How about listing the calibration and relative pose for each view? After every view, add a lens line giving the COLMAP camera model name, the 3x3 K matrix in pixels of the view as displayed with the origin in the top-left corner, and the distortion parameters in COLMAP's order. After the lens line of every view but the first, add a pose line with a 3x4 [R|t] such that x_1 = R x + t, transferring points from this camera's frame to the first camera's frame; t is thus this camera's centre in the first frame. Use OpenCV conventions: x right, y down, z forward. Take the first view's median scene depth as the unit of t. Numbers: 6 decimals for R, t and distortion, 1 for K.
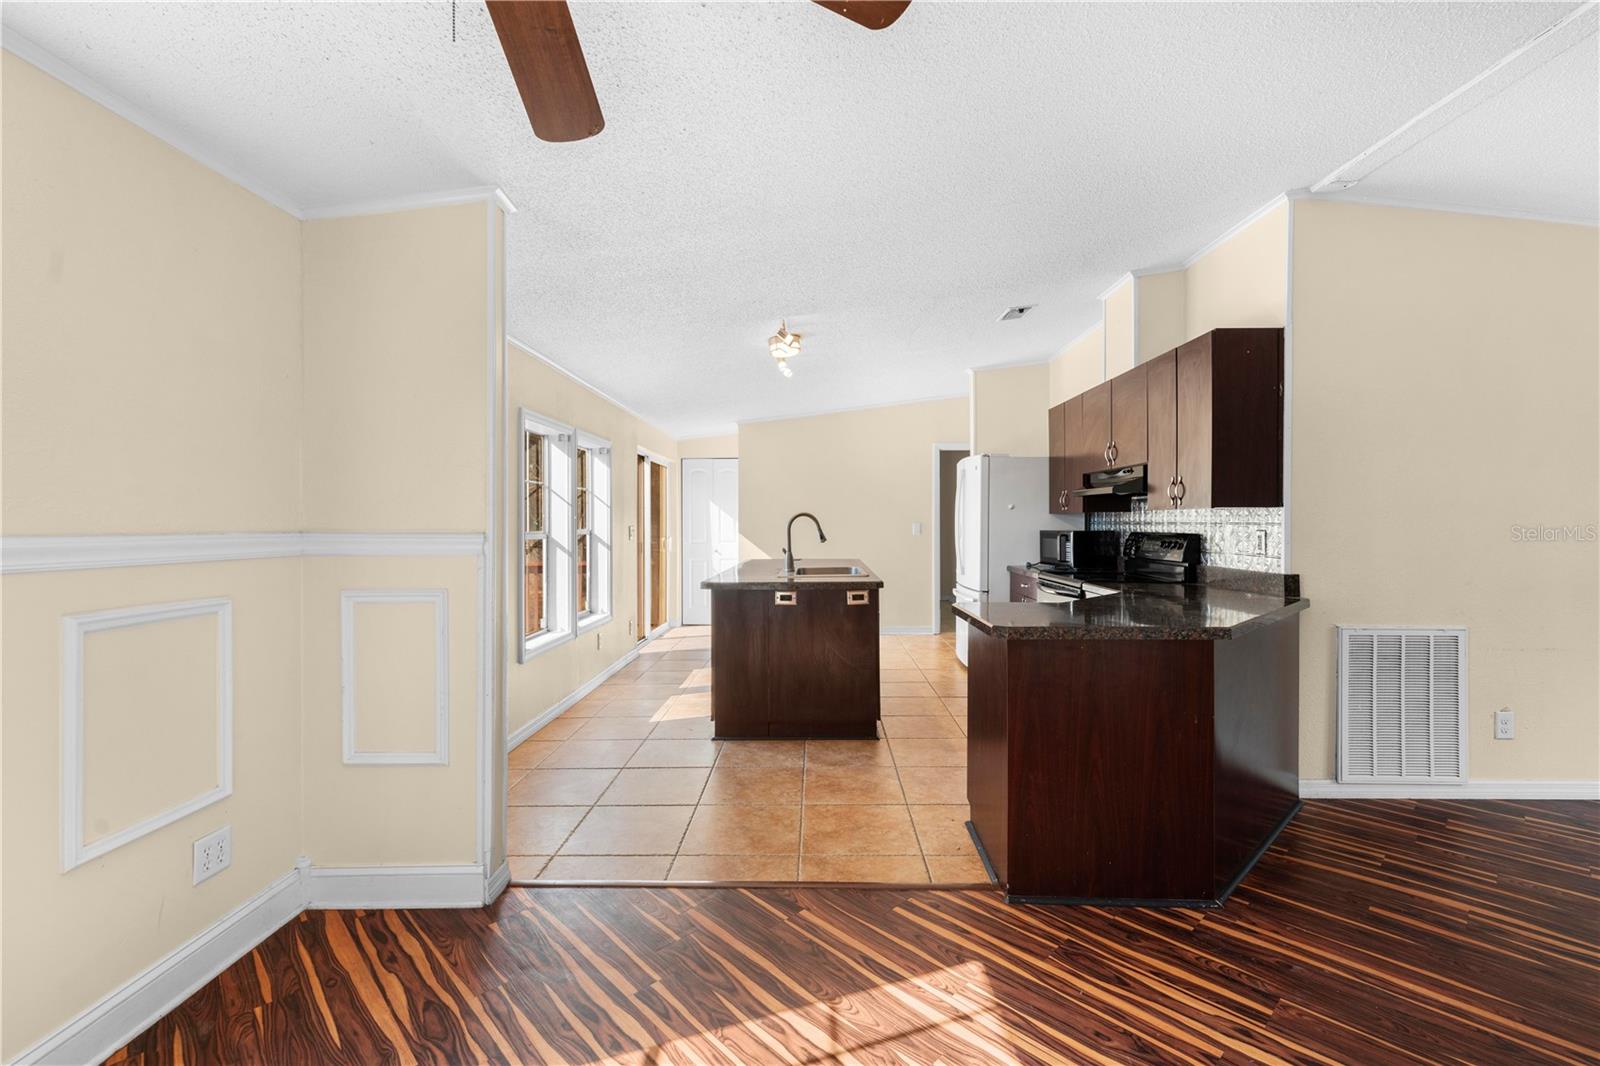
lens RADIAL K [[694.8, 0, 814.6], [0, 694.8, 520.2], [0, 0, 1]] dist [0.004127, -0.003153]
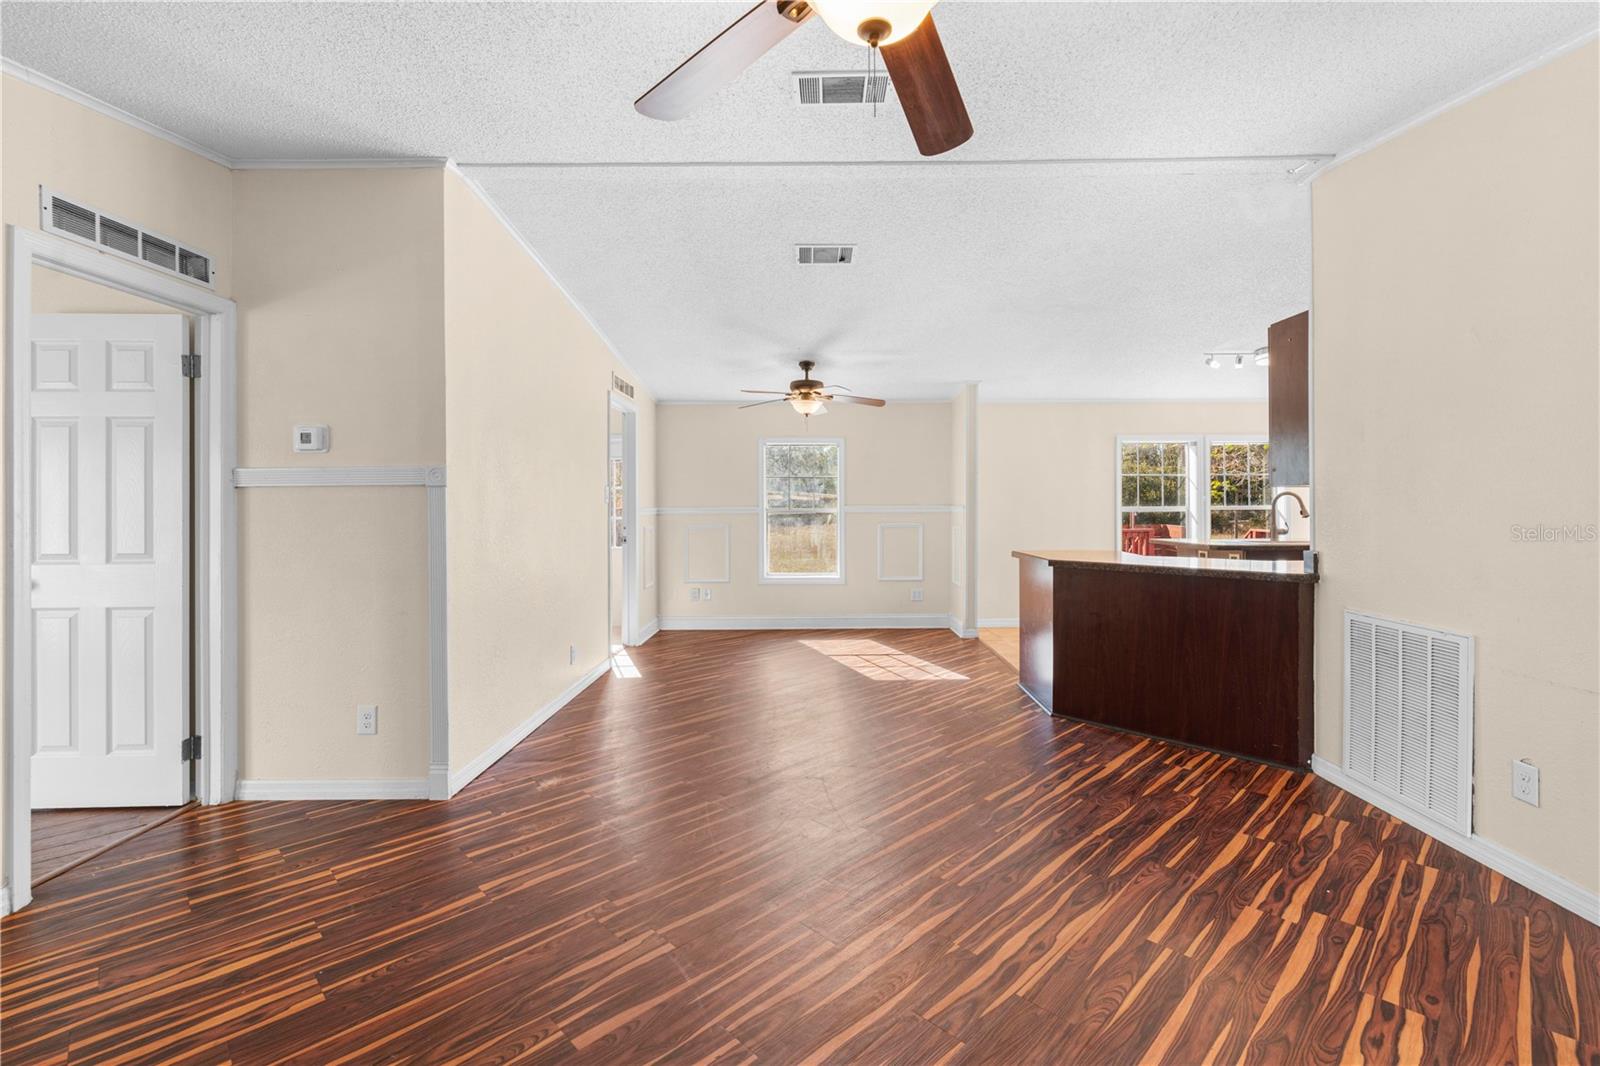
lens RADIAL K [[694.8, 0, 816.7], [0, 694.8, 505.0], [0, 0, 1]] dist [0.004127, -0.003153]
pose [[0.016233, 0.002691, -0.999865, 1.596007], [0.008477, 0.999960, 0.002828, 0.001955], [0.999832, -0.008521, 0.016209, 0.248943]]
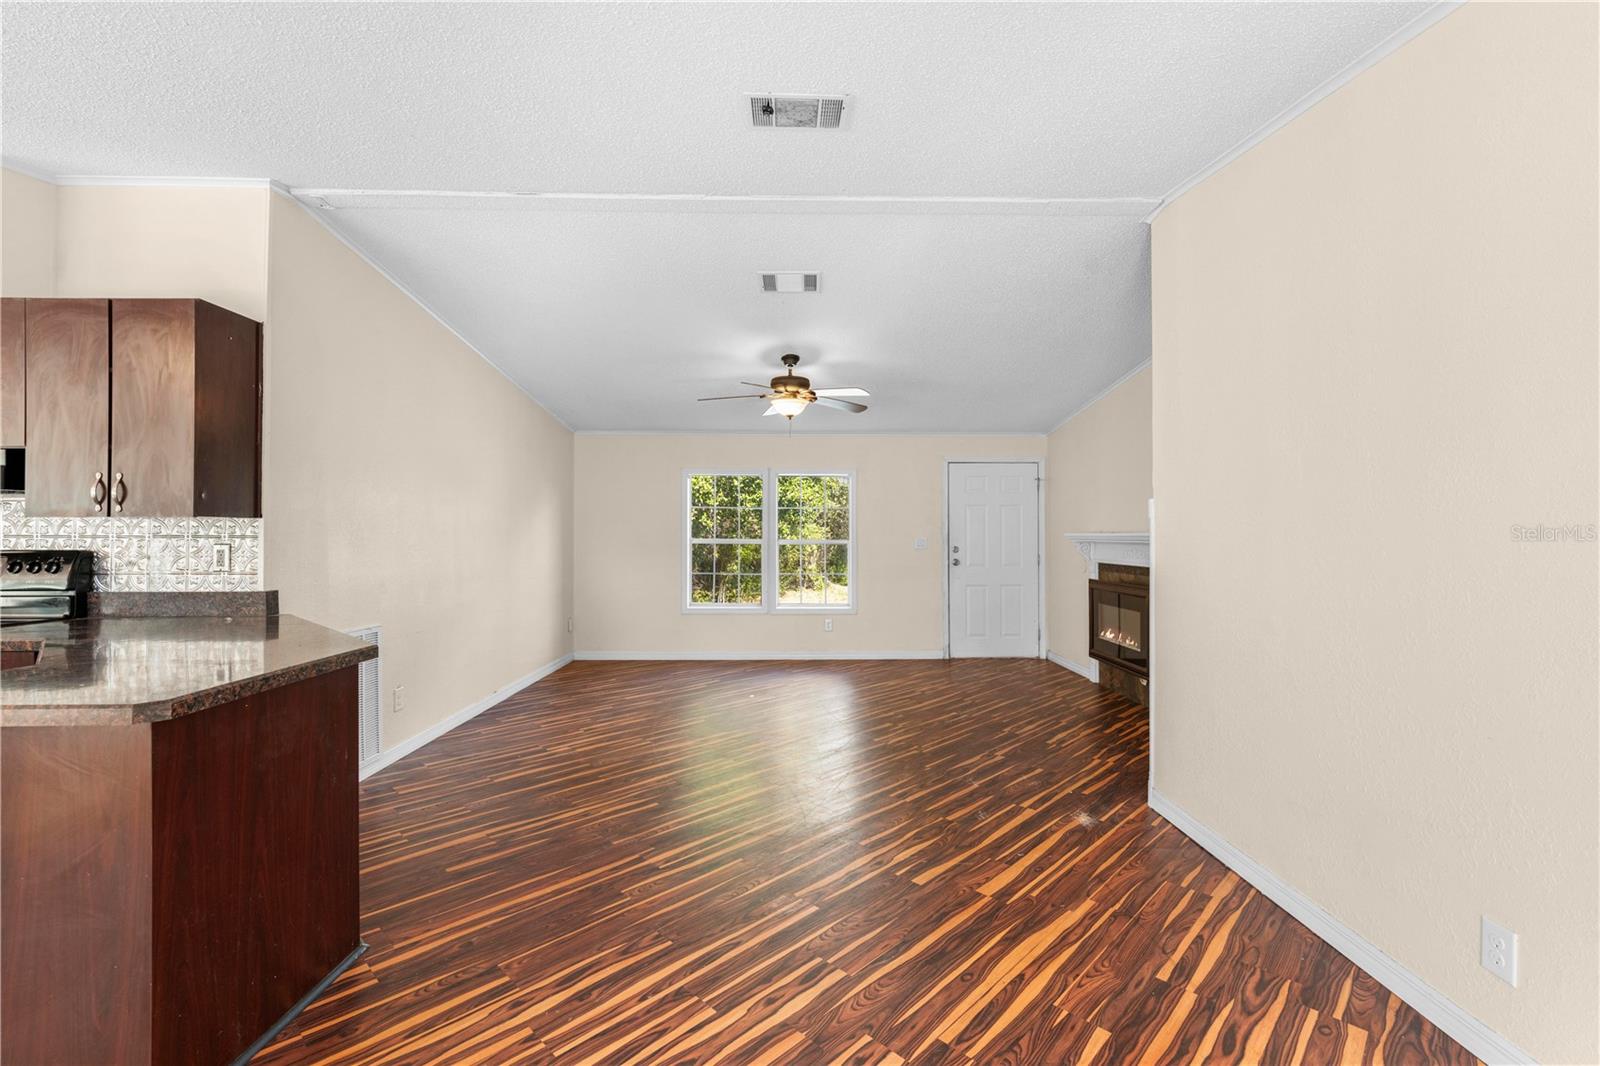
lens RADIAL K [[694.8, 0, 802.9], [0, 694.8, 523.9], [0, 0, 1]] dist [0.004127, -0.003153]
pose [[-0.025696, 0.014790, 0.999560, -0.249701], [-0.002085, 0.999888, -0.014849, 0.000796], [-0.999668, -0.002465, -0.025662, 0.296688]]
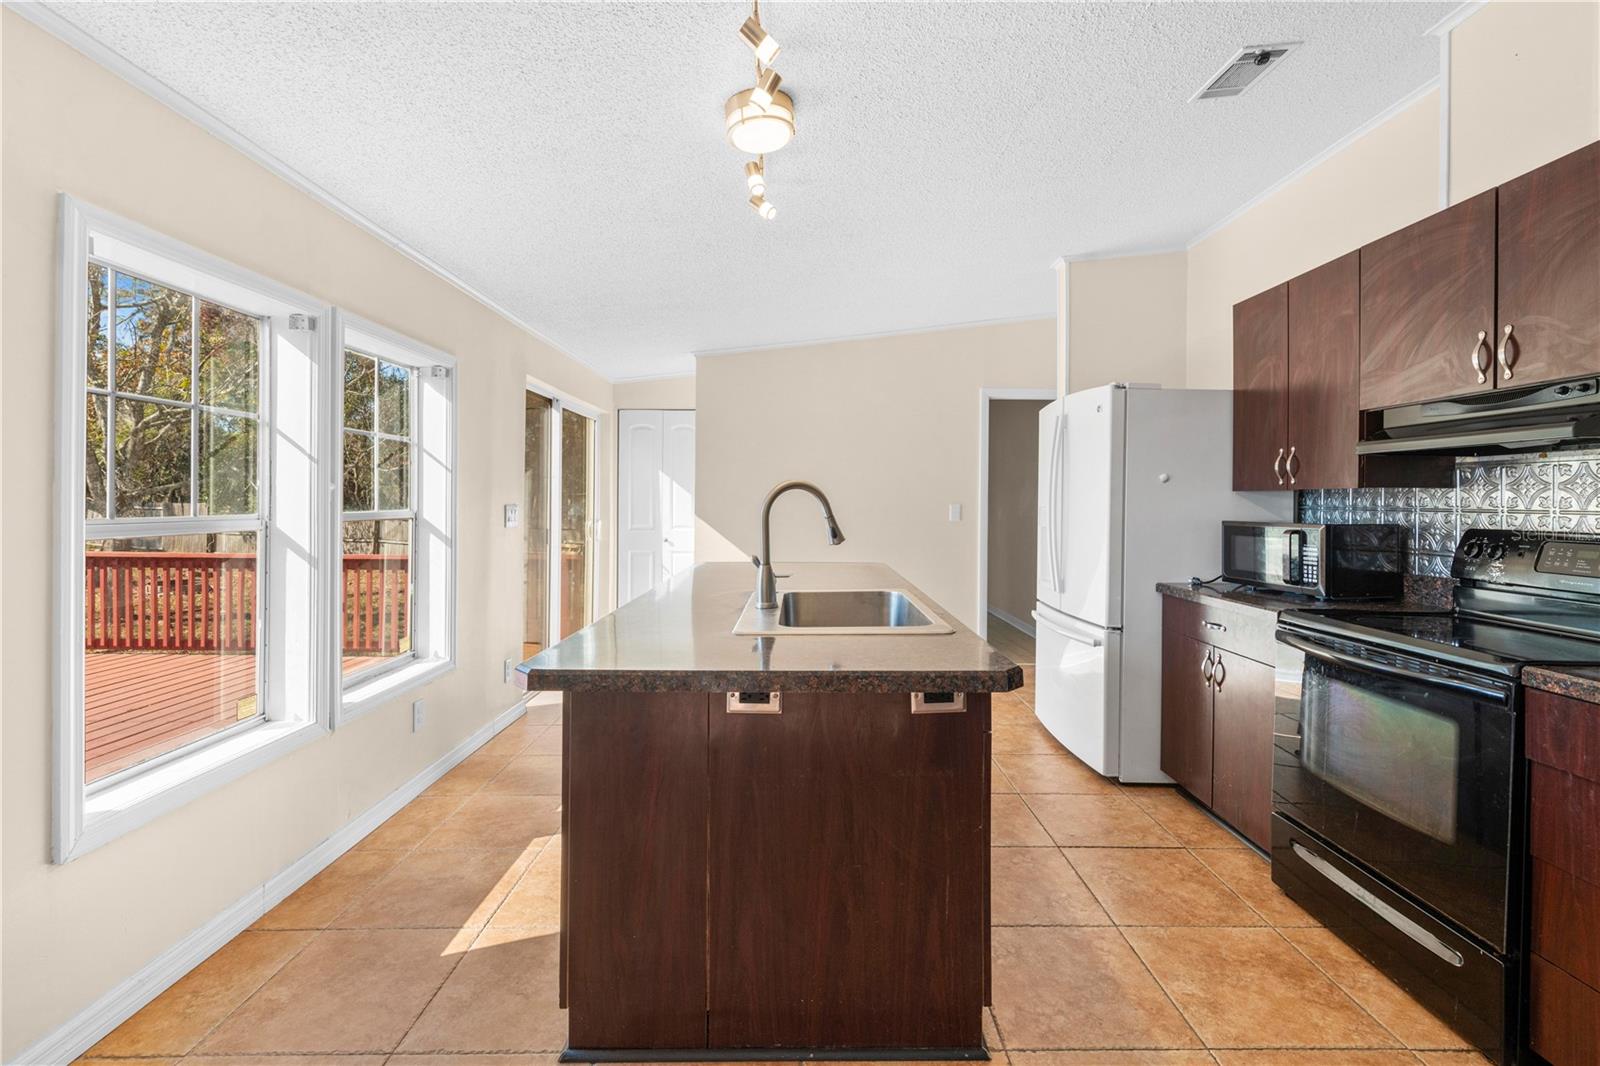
lens RADIAL K [[694.8, 0, 818.6], [0, 694.8, 500.3], [0, 0, 1]] dist [0.004127, -0.003153]
pose [[0.999452, 0.010616, 0.031341, -0.022224], [-0.010725, 0.999937, 0.003318, 0.000056], [-0.031304, -0.003653, 0.999503, 0.727444]]
